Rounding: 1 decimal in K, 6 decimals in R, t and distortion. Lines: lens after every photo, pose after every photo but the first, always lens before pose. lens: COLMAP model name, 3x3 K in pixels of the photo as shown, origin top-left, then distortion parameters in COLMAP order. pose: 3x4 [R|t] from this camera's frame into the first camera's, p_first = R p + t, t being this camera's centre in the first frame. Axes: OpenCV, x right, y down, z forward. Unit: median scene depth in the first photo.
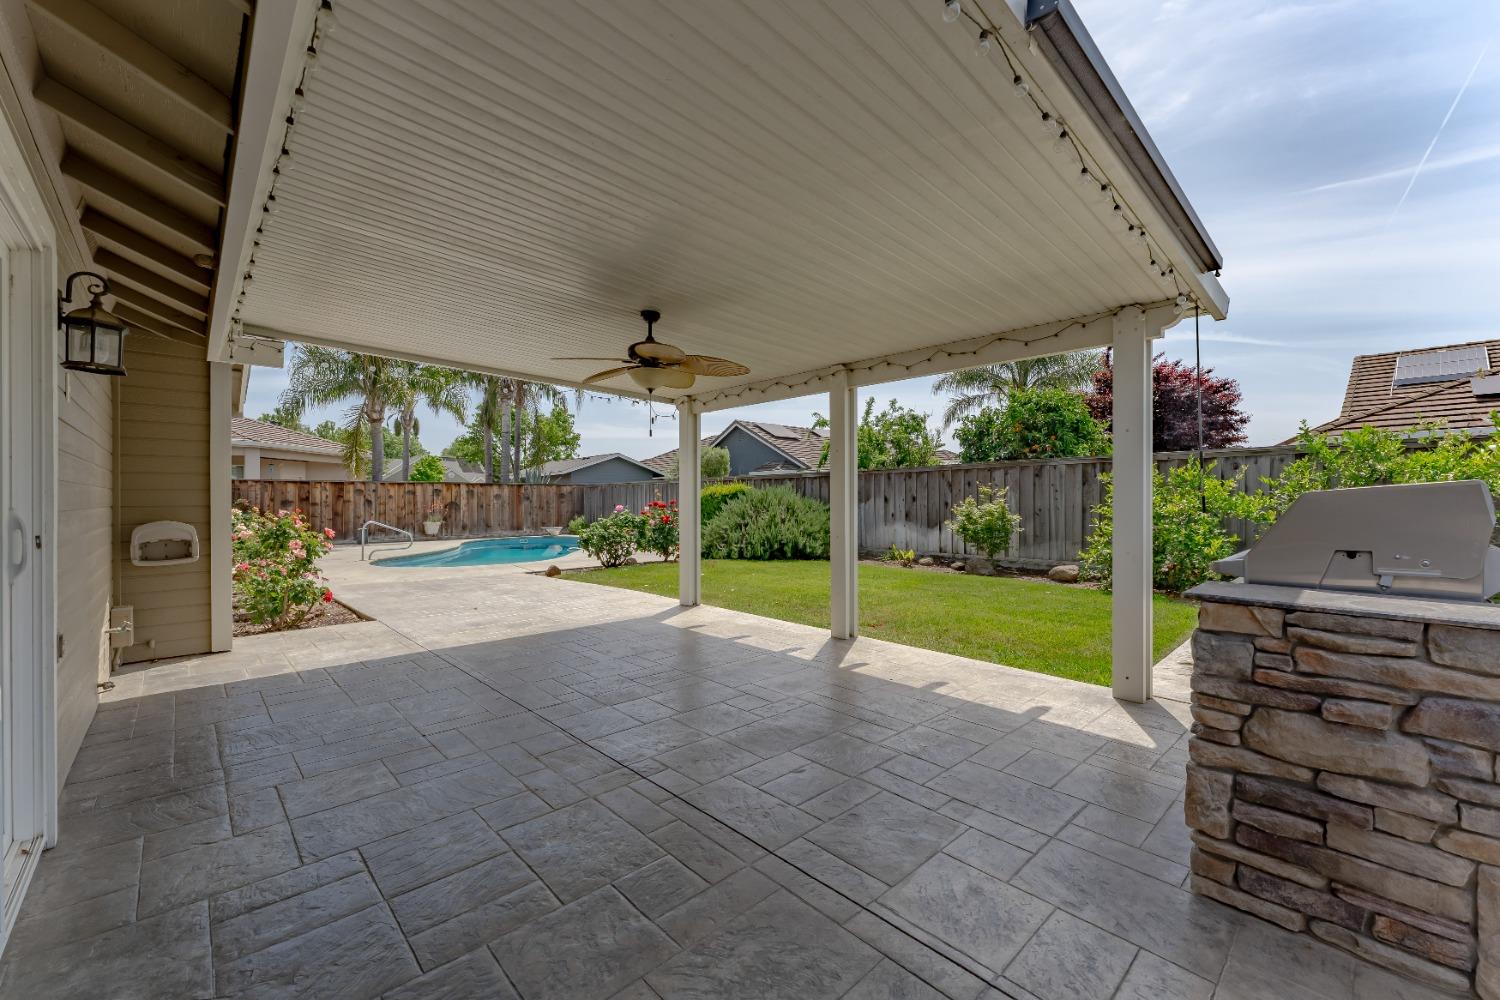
lens RADIAL K [[595.0, 0, 750.0], [0, 595.0, 500.0], [0, 0, 1]] dist [0.000070, -0.000057]
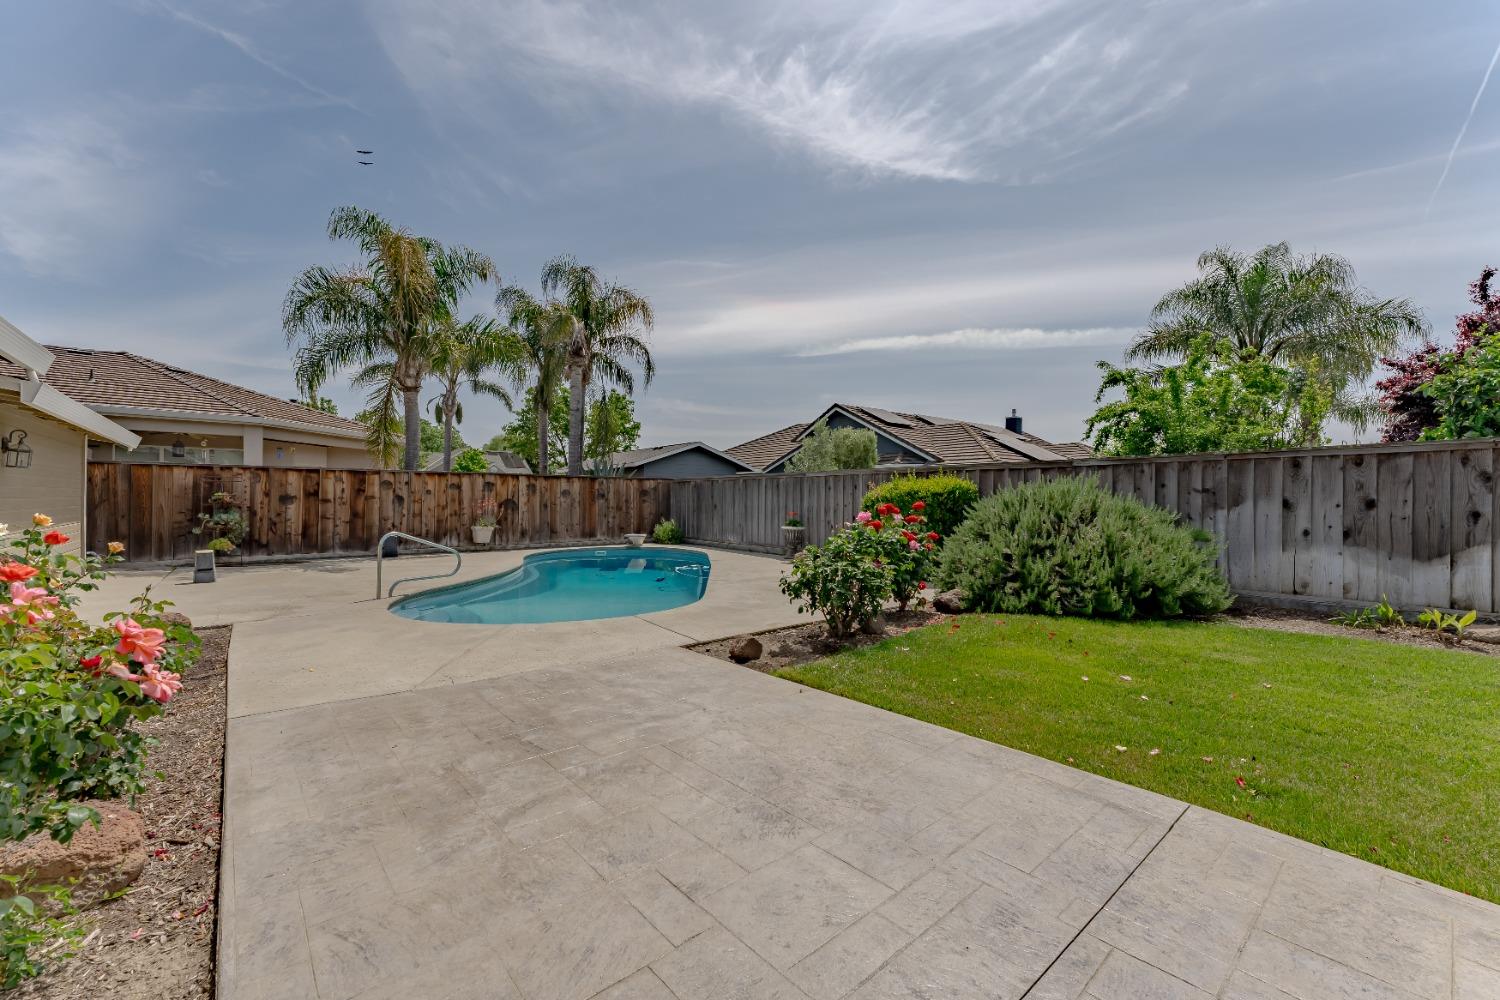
lens RADIAL K [[604.5, 0, 748.9], [0, 604.5, 497.9], [0, 0, 1]] dist [0.002977, 0.000186]
pose [[0.998144, 0.009996, -0.060070, -0.149175], [-0.010119, 0.999947, -0.001740, -0.000464], [0.060050, 0.002345, 0.998193, 0.252760]]
